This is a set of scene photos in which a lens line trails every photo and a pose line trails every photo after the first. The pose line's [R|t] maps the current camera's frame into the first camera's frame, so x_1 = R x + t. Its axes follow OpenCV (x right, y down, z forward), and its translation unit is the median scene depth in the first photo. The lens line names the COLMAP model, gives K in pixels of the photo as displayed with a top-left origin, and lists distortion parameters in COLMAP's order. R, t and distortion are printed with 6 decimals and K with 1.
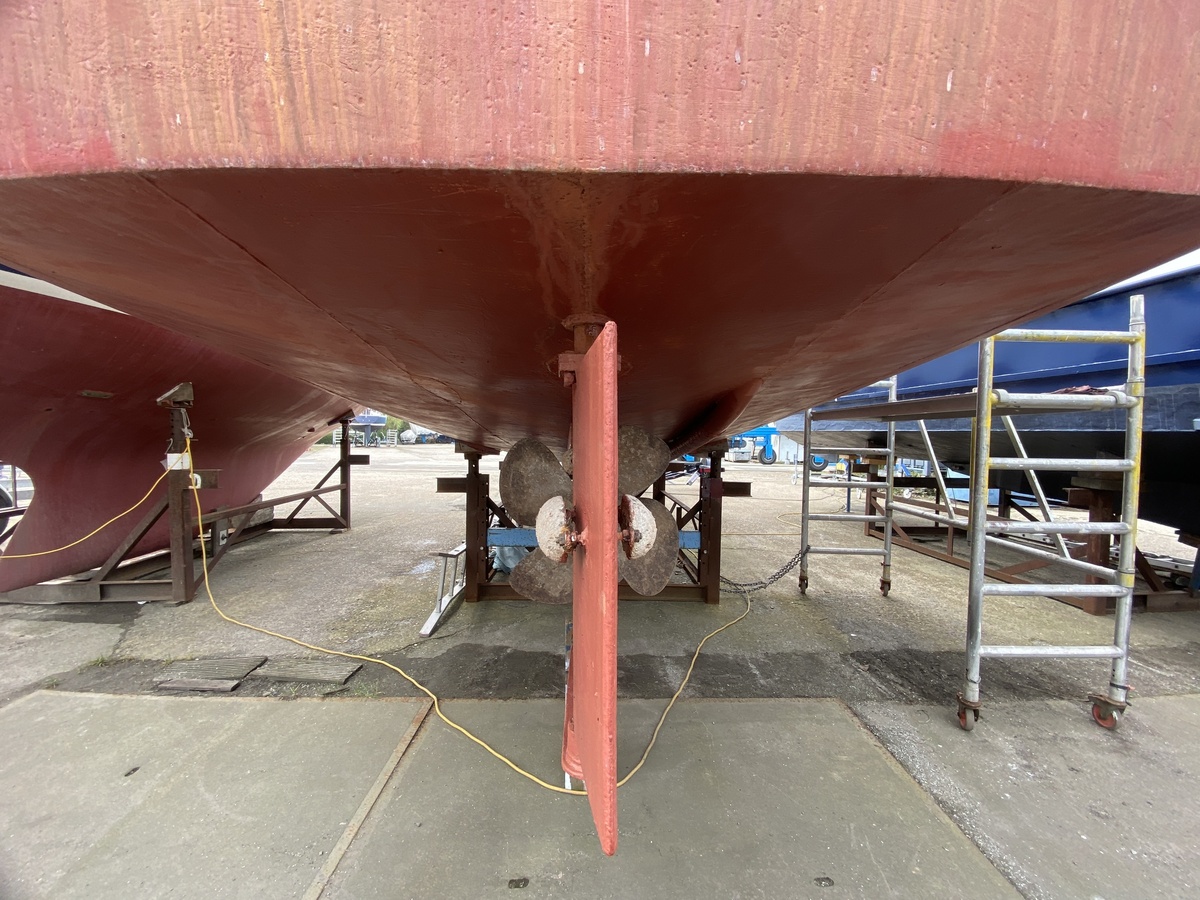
lens RADIAL K [[483.9, 0, 600.0], [0, 483.9, 450.0], [0, 0, 1]] dist [0.011736, -0.016536]
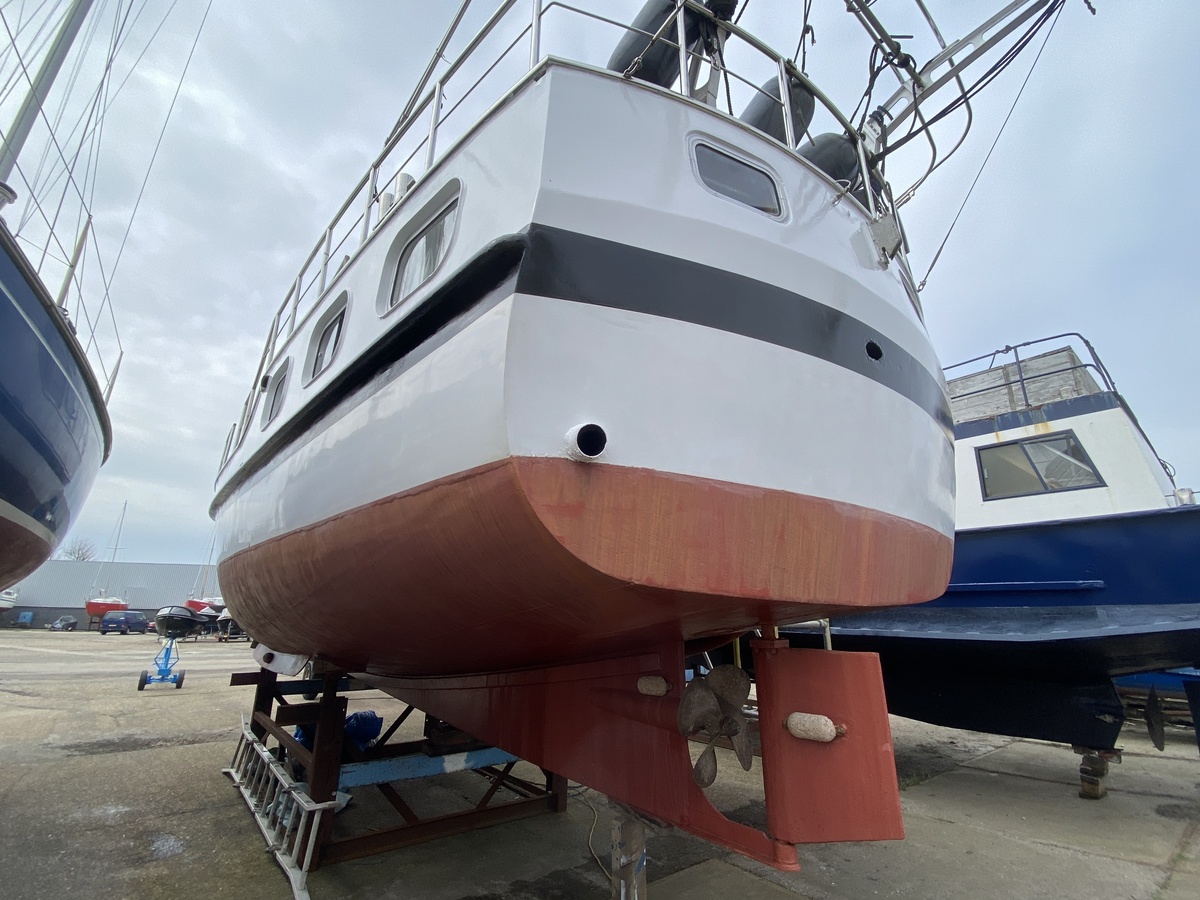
lens RADIAL K [[545.6, 0, 600.0], [0, 545.6, 450.0], [0, 0, 1]] dist [0.016877, -0.020823]
pose [[0.797855, 0.167533, 0.579104, -0.620962], [0.021014, 0.952297, -0.304449, -0.076847], [-0.602484, 0.255075, 0.756274, -0.171169]]
